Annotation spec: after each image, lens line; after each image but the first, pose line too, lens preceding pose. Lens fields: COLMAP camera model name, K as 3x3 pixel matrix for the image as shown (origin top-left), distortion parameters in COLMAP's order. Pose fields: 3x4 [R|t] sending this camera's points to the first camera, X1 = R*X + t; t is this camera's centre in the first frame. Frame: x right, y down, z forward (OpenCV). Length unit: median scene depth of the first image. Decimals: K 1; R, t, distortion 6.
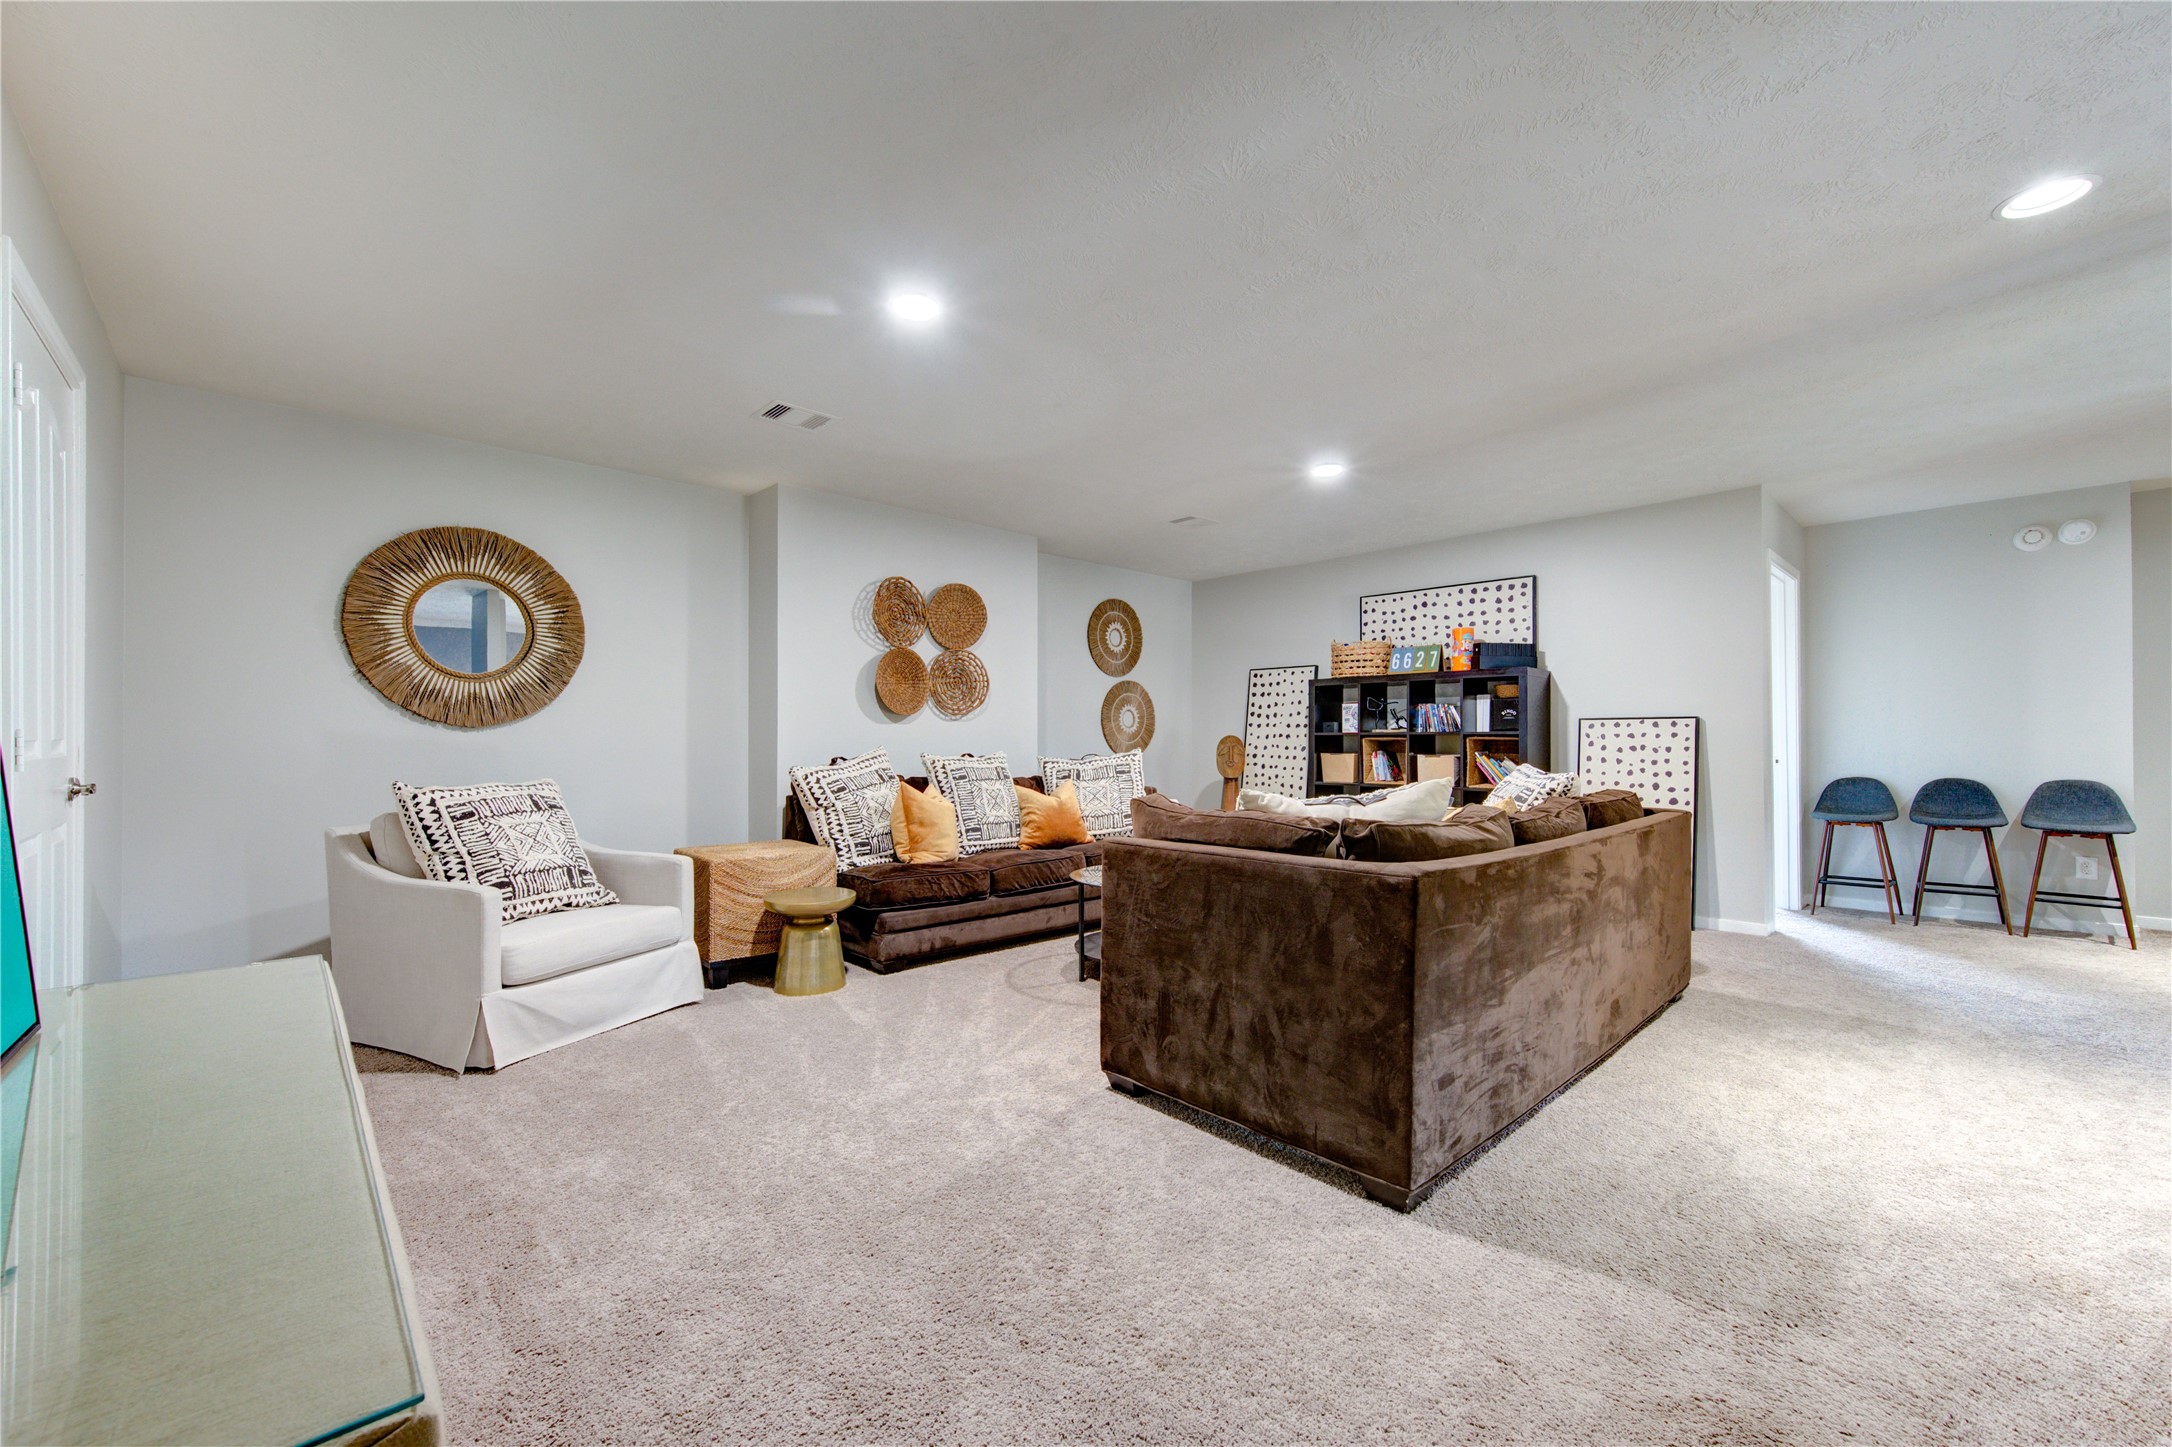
lens RADIAL K [[862.0, 0, 1094.1], [0, 862.0, 728.9], [0, 0, 1]] dist [0.000524, -0.000044]
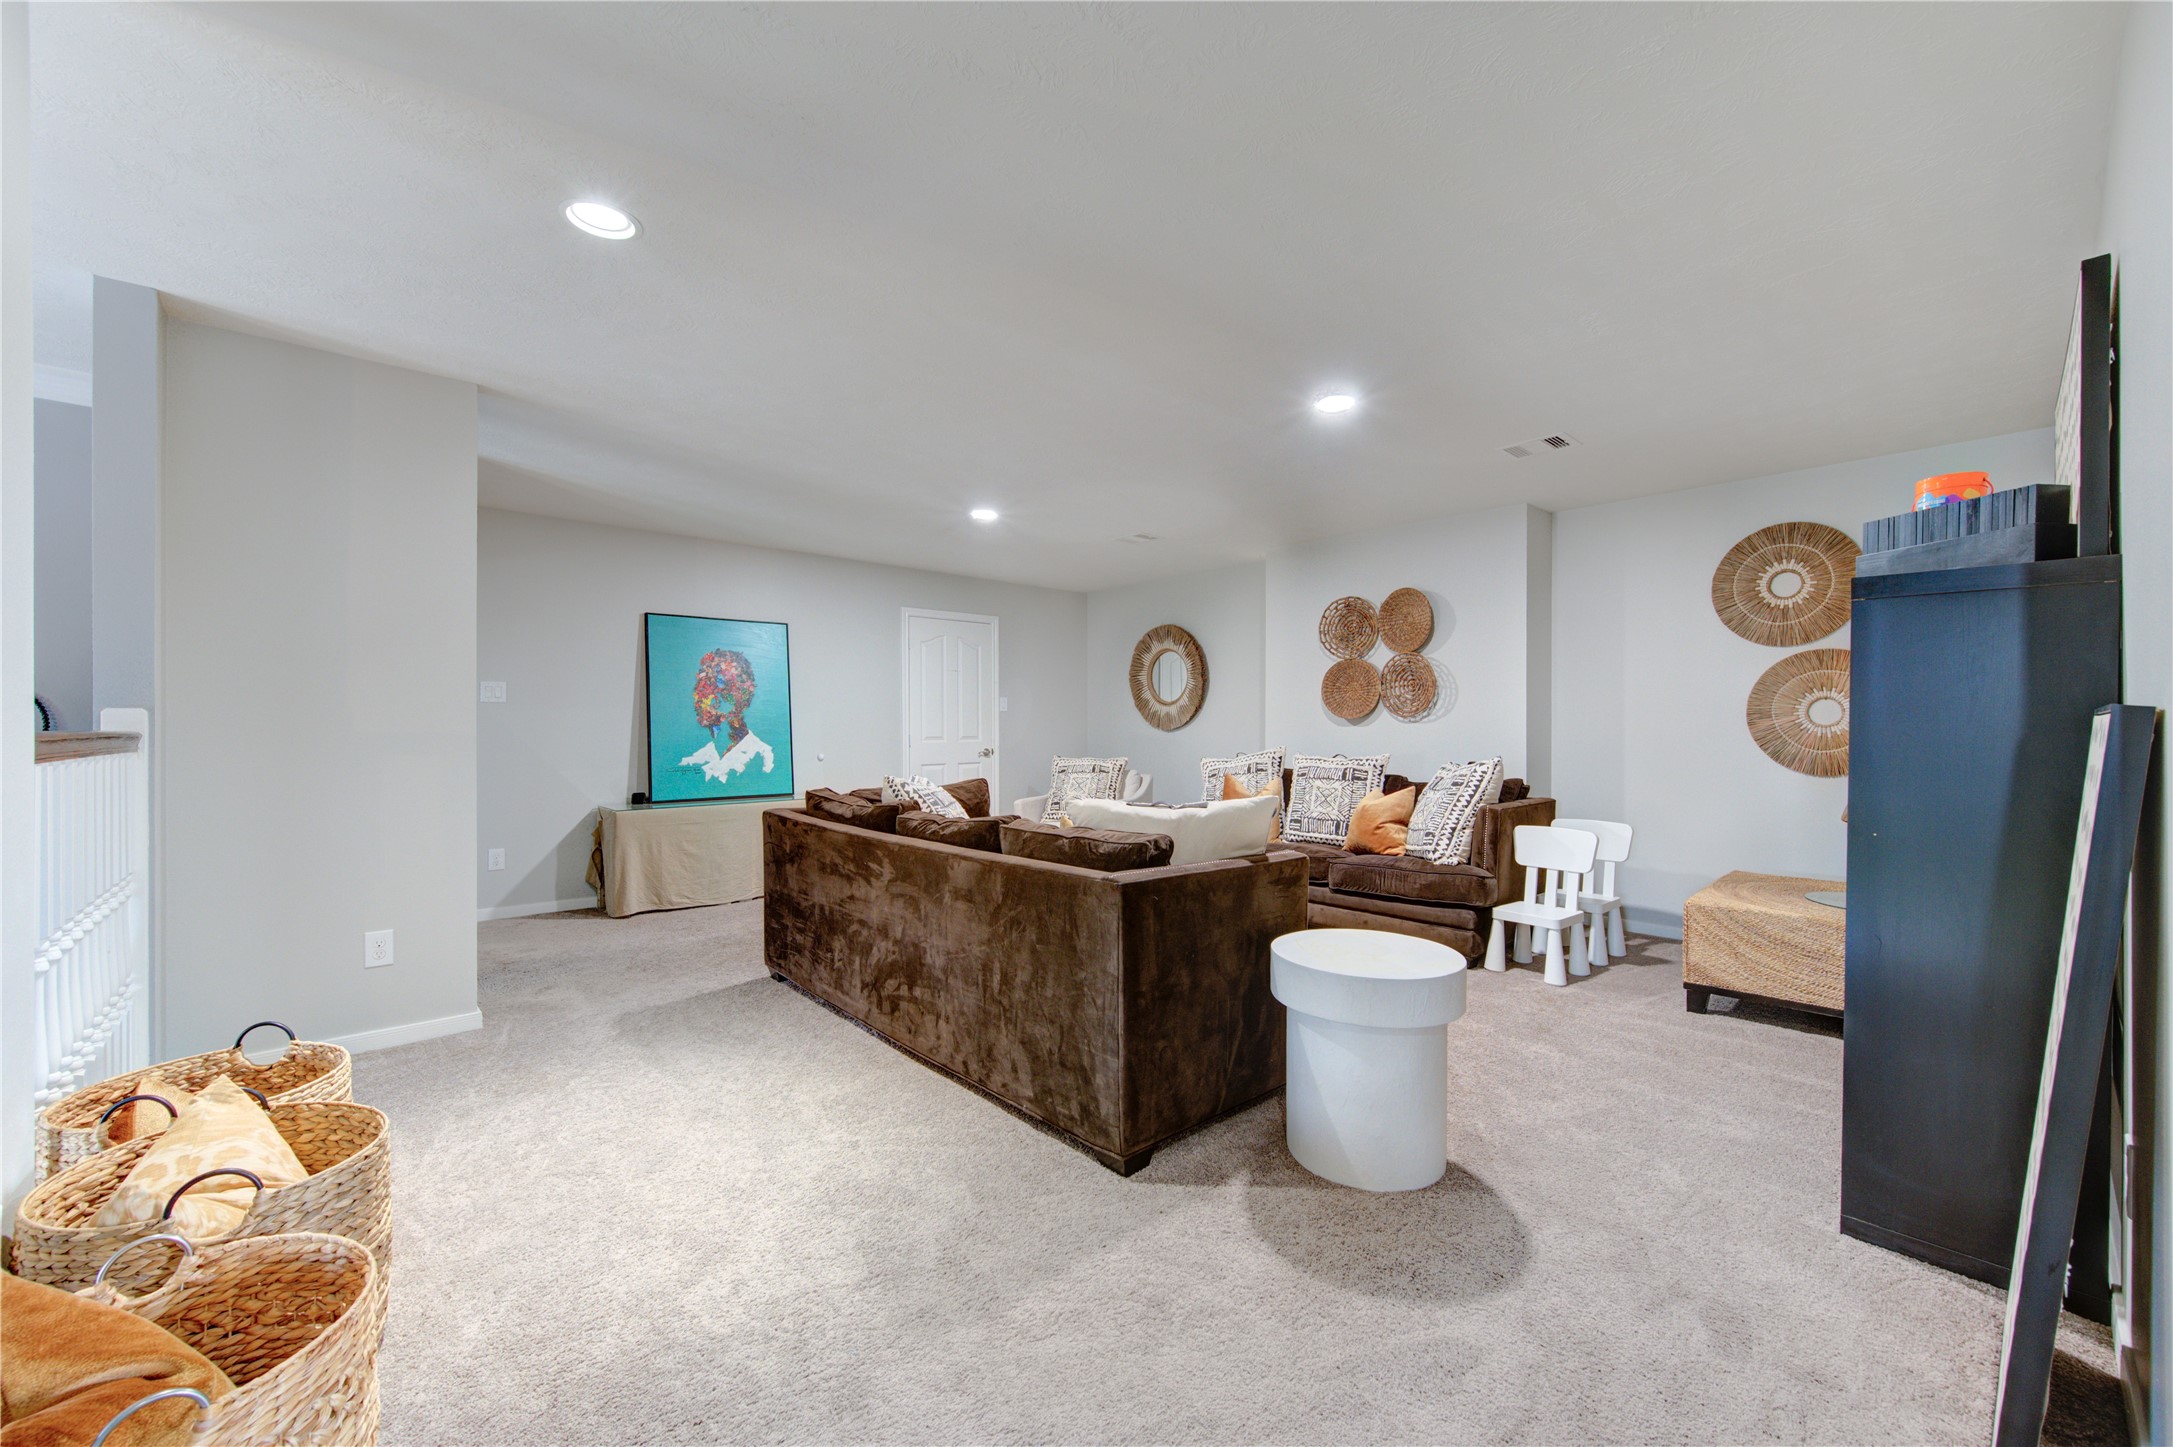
lens RADIAL K [[862.4, 0, 1094.6], [0, 862.4, 728.9], [0, 0, 1]] dist [0.000524, -0.000044]
pose [[-0.039468, 0.004713, -0.999210, 0.917390], [0.010852, 0.999932, 0.004288, -0.011394], [0.999162, -0.010675, -0.039516, 0.708306]]
